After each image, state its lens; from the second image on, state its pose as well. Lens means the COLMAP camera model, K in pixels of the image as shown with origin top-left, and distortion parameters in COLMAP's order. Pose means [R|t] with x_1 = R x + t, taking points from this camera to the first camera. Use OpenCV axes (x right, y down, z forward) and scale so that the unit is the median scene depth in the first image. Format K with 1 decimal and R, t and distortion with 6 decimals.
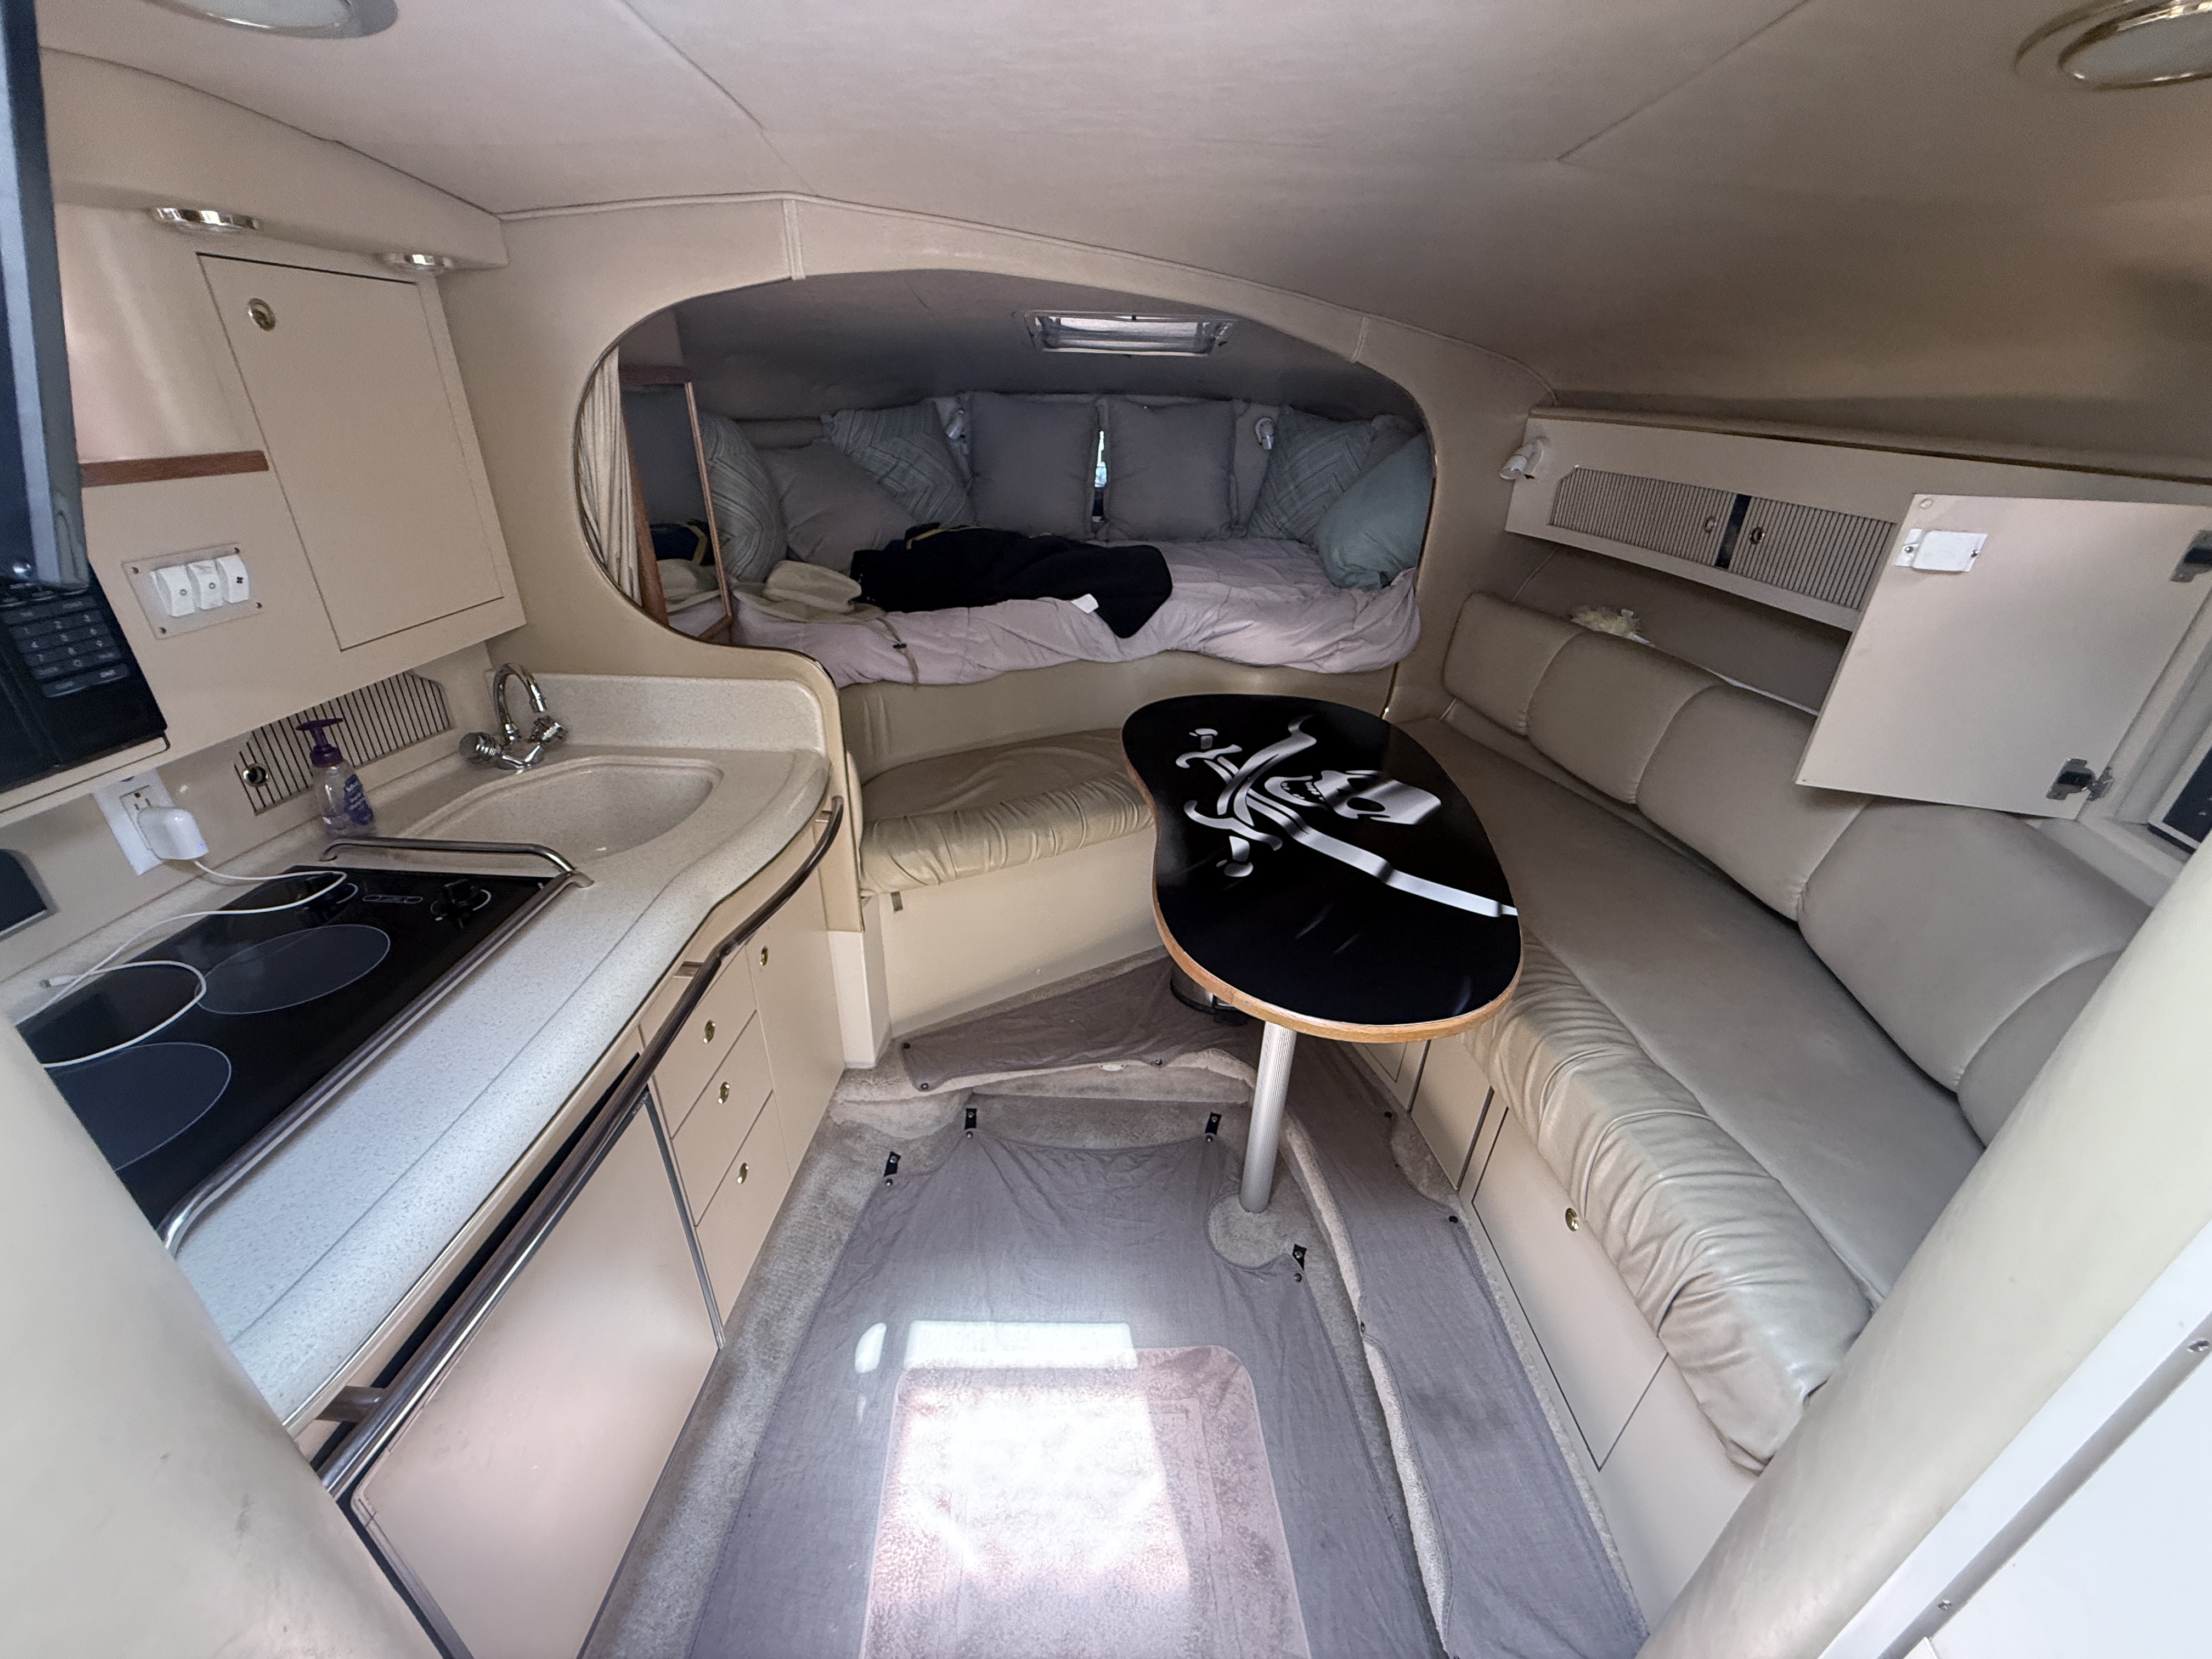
lens RADIAL K [[873.1, 0, 1111.7], [0, 873.1, 835.1], [0, 0, 1]] dist [-0.001722, -0.000214]
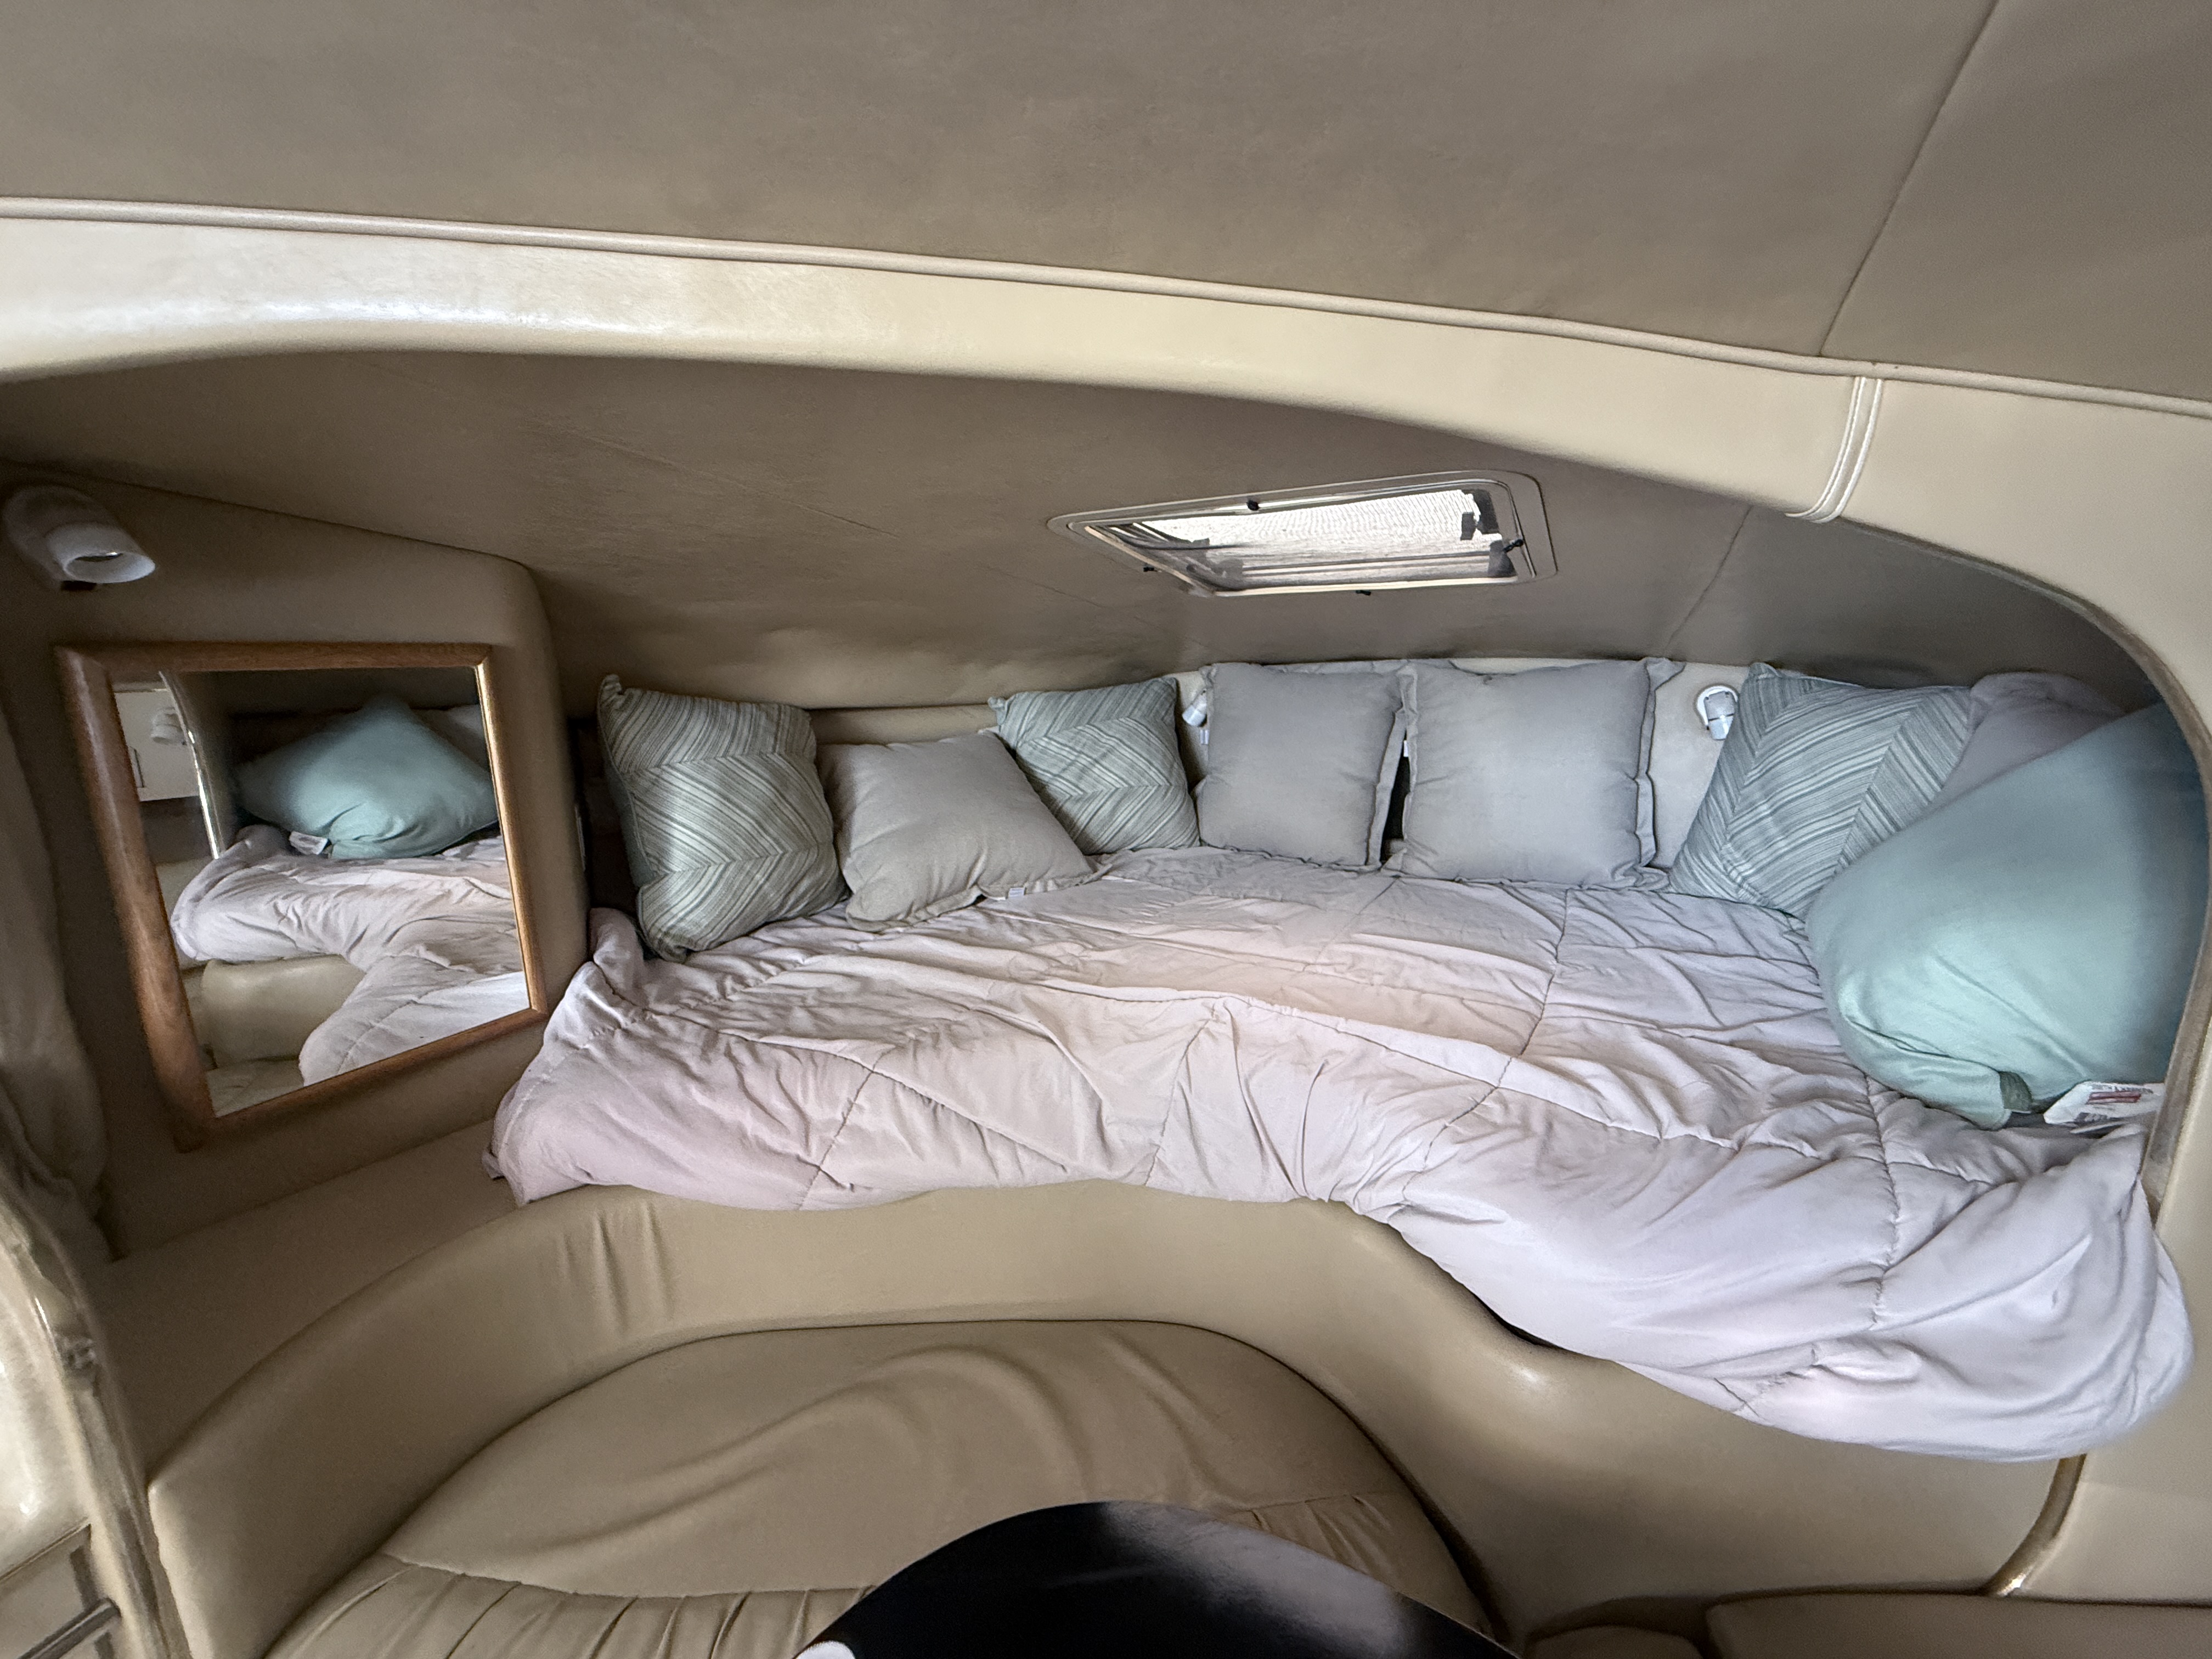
lens RADIAL K [[873.1, 0, 1111.7], [0, 873.1, 835.1], [0, 0, 1]] dist [-0.001722, -0.000214]
pose [[0.861038, 0.058305, -0.505187, 0.186893], [-0.196848, 0.954177, -0.225383, -0.269917], [0.468897, 0.293508, 0.833060, 0.558334]]
